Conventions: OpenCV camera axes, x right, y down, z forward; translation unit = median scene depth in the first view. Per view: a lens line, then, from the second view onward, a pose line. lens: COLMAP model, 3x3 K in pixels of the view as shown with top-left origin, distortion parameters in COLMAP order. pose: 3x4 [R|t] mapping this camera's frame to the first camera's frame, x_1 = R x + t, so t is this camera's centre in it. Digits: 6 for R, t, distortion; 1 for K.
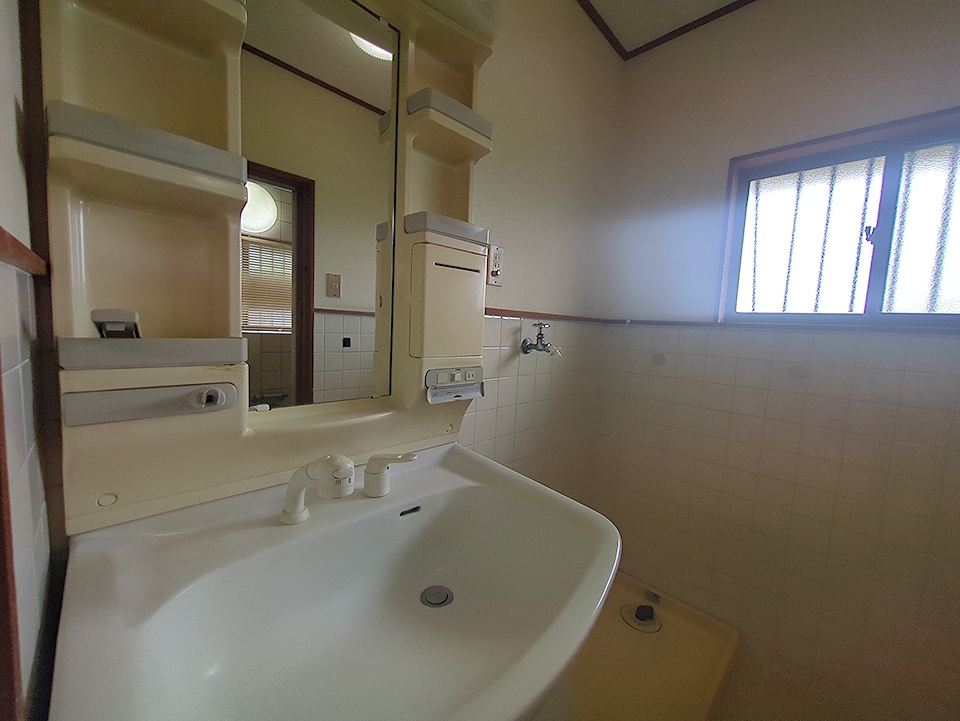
lens RADIAL K [[383.0, 0, 477.8], [0, 383.0, 358.2], [0, 0, 1]] dist [-0.000114, 0.000032]
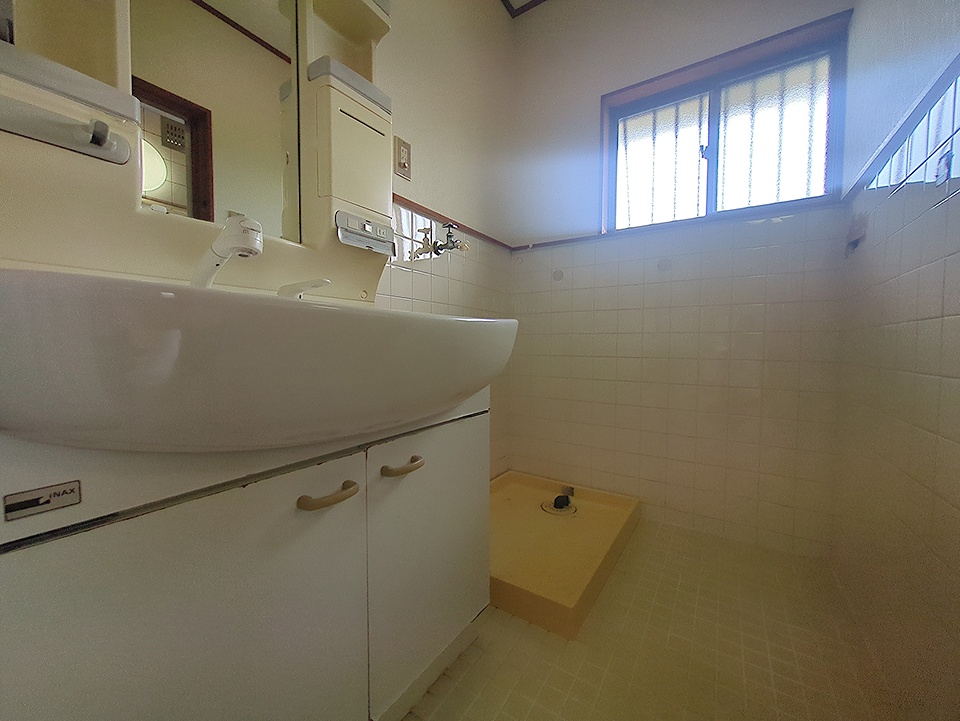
lens RADIAL K [[383.0, 0, 477.8], [0, 383.0, 358.2], [0, 0, 1]] dist [-0.000114, 0.000032]
pose [[0.979262, -0.049264, 0.196520, 0.013308], [0.058577, 0.997405, -0.041862, 0.358604], [-0.193947, 0.052505, 0.979606, -0.051850]]
